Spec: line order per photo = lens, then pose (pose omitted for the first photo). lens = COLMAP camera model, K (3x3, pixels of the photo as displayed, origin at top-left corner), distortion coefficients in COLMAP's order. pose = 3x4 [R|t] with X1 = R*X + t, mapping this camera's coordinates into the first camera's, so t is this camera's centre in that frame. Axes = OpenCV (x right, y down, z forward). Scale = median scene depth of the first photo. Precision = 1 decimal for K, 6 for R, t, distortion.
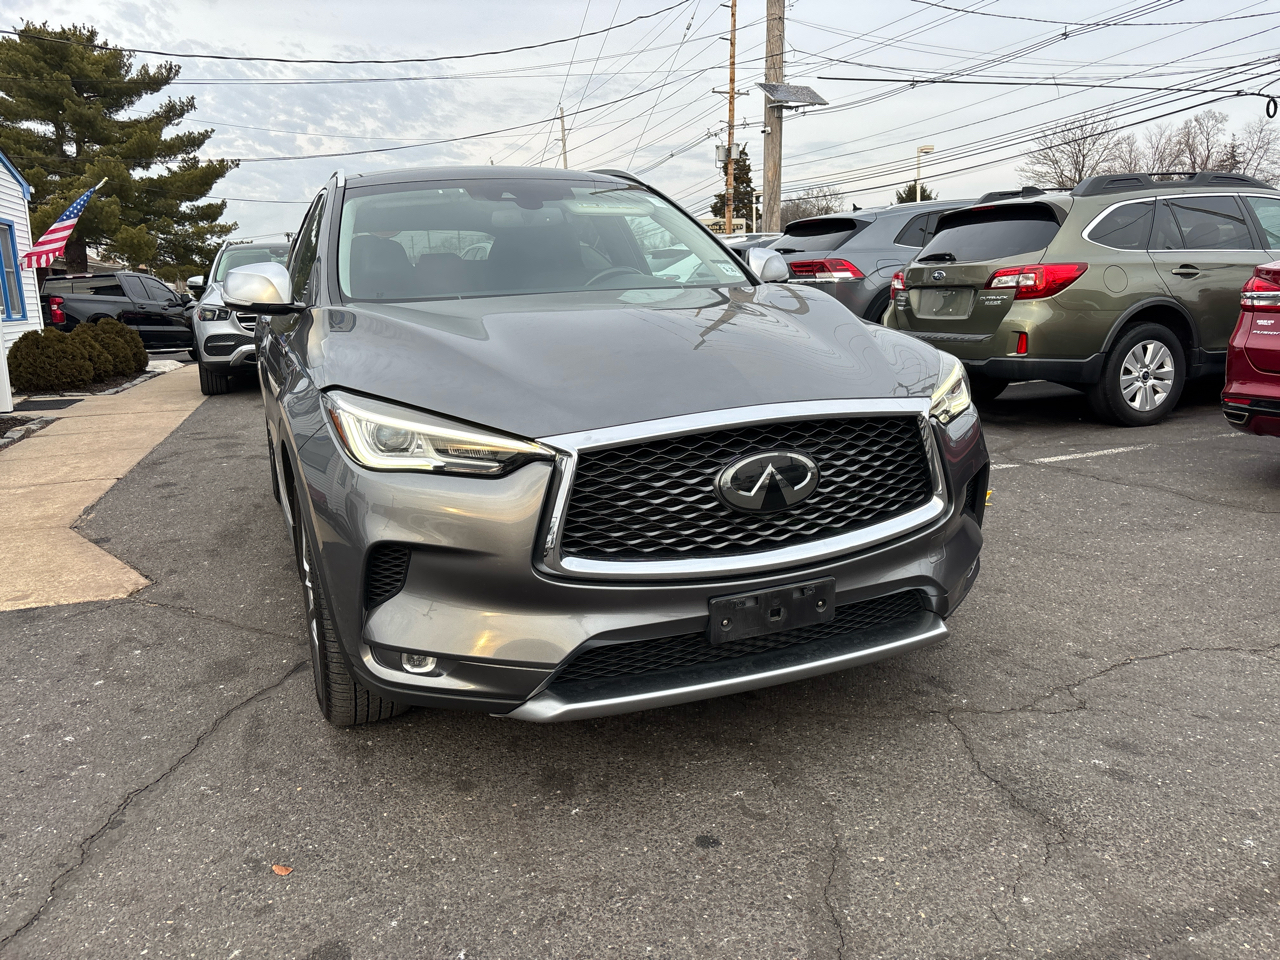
lens RADIAL K [[964.4, 0, 634.5], [0, 964.4, 475.4], [0, 0, 1]] dist [0.049533, -0.050819]
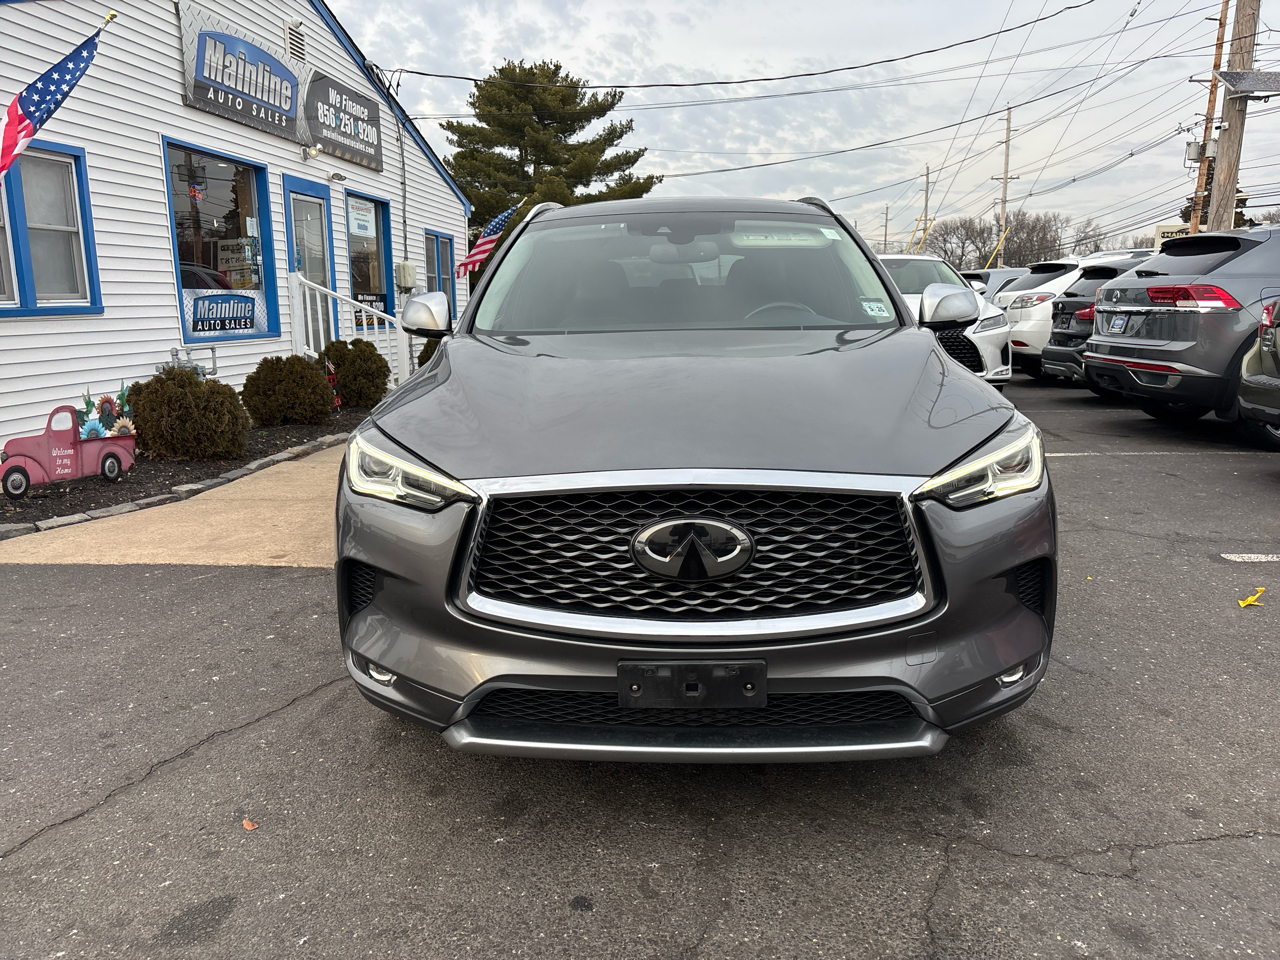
lens RADIAL K [[964.4, 0, 630.0], [0, 964.4, 483.9], [0, 0, 1]] dist [0.049533, -0.050819]
pose [[0.908931, 0.106462, -0.403126, 0.260071], [-0.106110, 0.994082, 0.023281, -0.041462], [0.403219, 0.021615, 0.914848, 0.059018]]
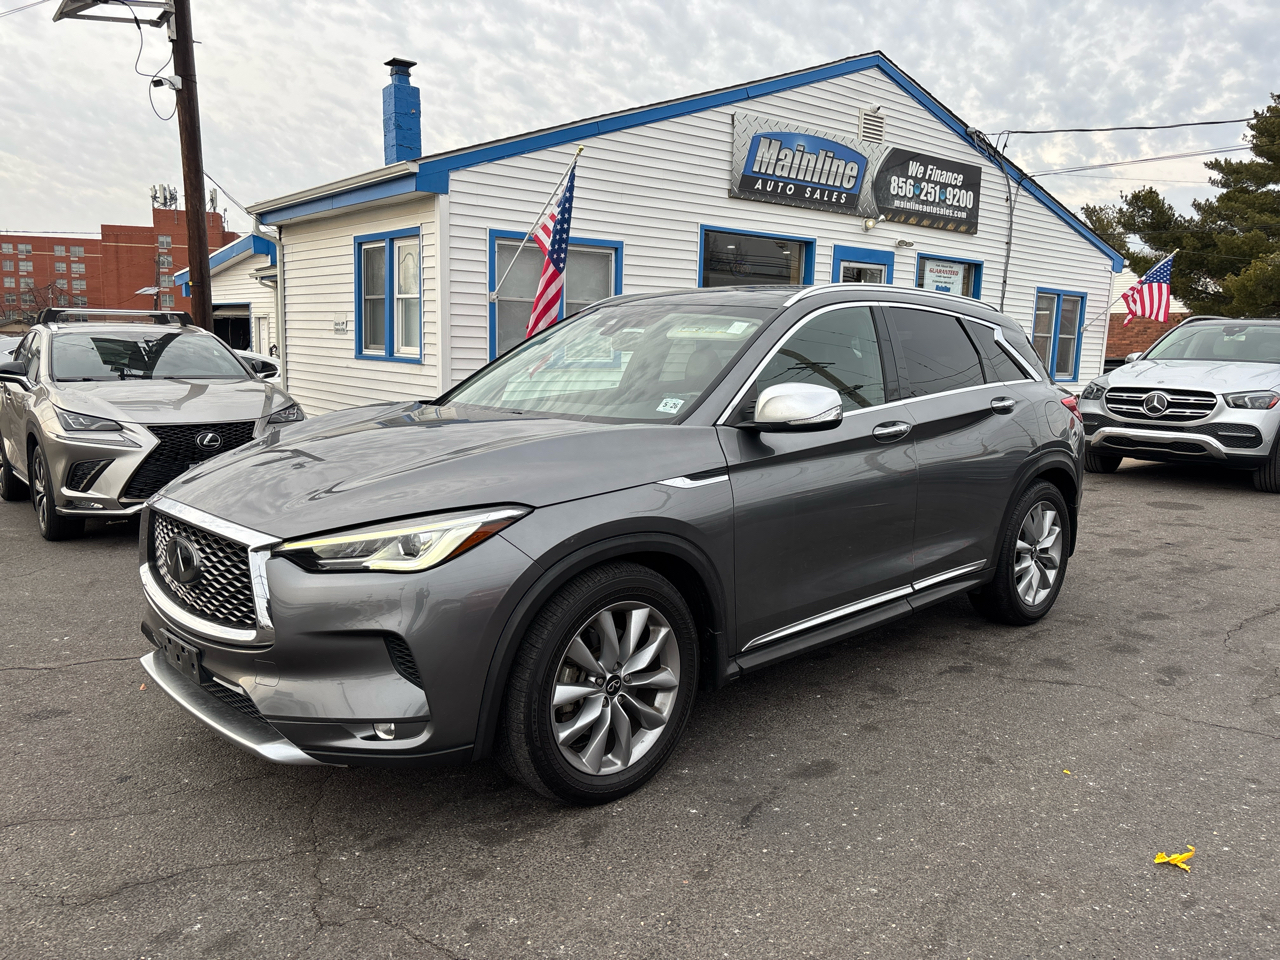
lens RADIAL K [[964.4, 0, 637.3], [0, 964.4, 482.0], [0, 0, 1]] dist [0.049533, -0.050819]
pose [[0.357003, 0.178510, -0.916888, 0.911362], [-0.218971, 0.970212, 0.103632, -0.218153], [0.908075, 0.163775, 0.385457, 0.586226]]
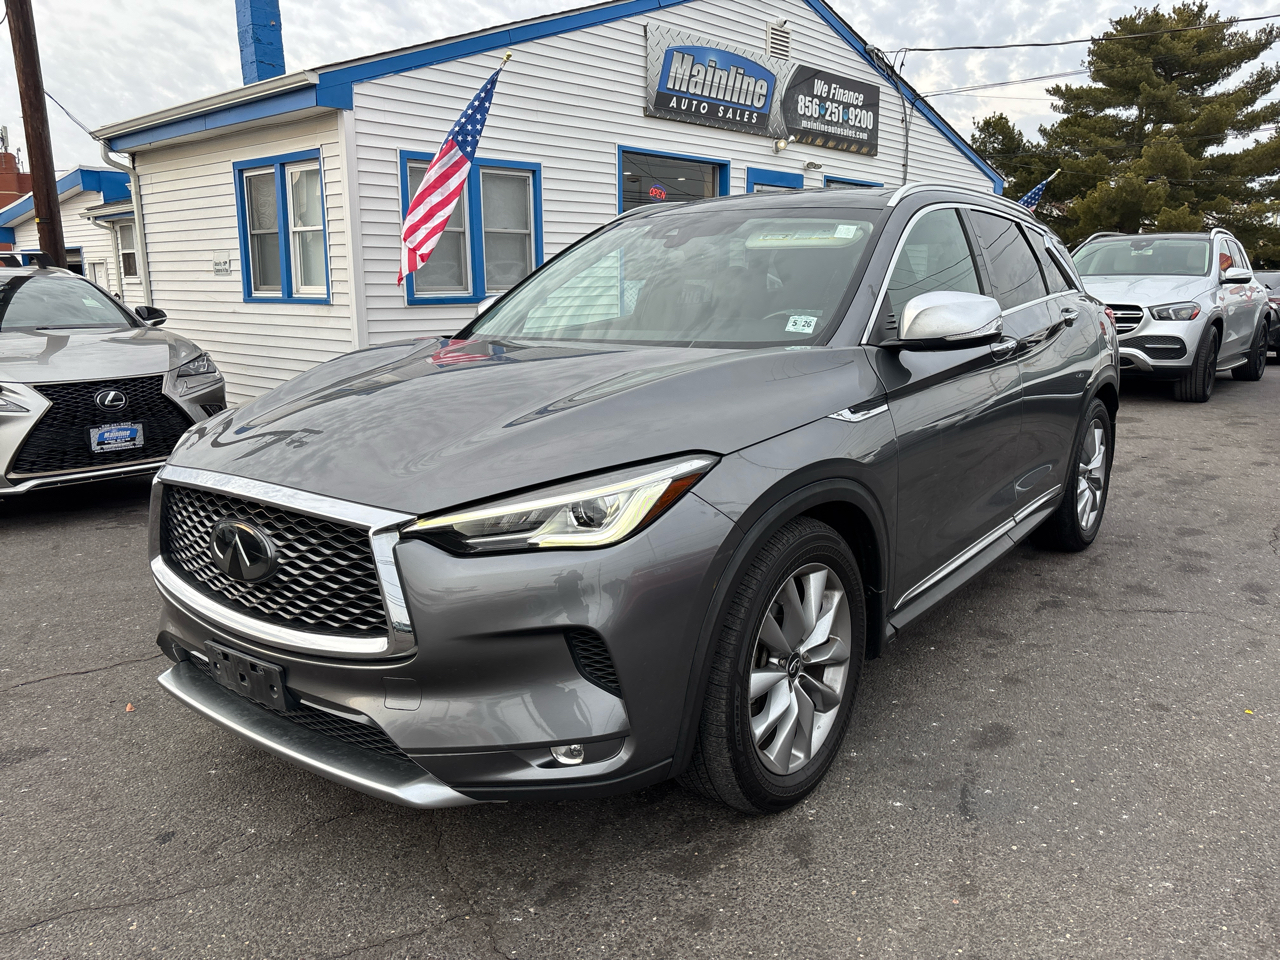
lens RADIAL K [[964.4, 0, 631.2], [0, 964.4, 473.3], [0, 0, 1]] dist [0.049533, -0.050819]
pose [[0.494061, 0.200615, -0.845965, 0.682818], [-0.181158, 0.975412, 0.125512, -0.159176], [0.850344, 0.091243, 0.518256, 0.457494]]
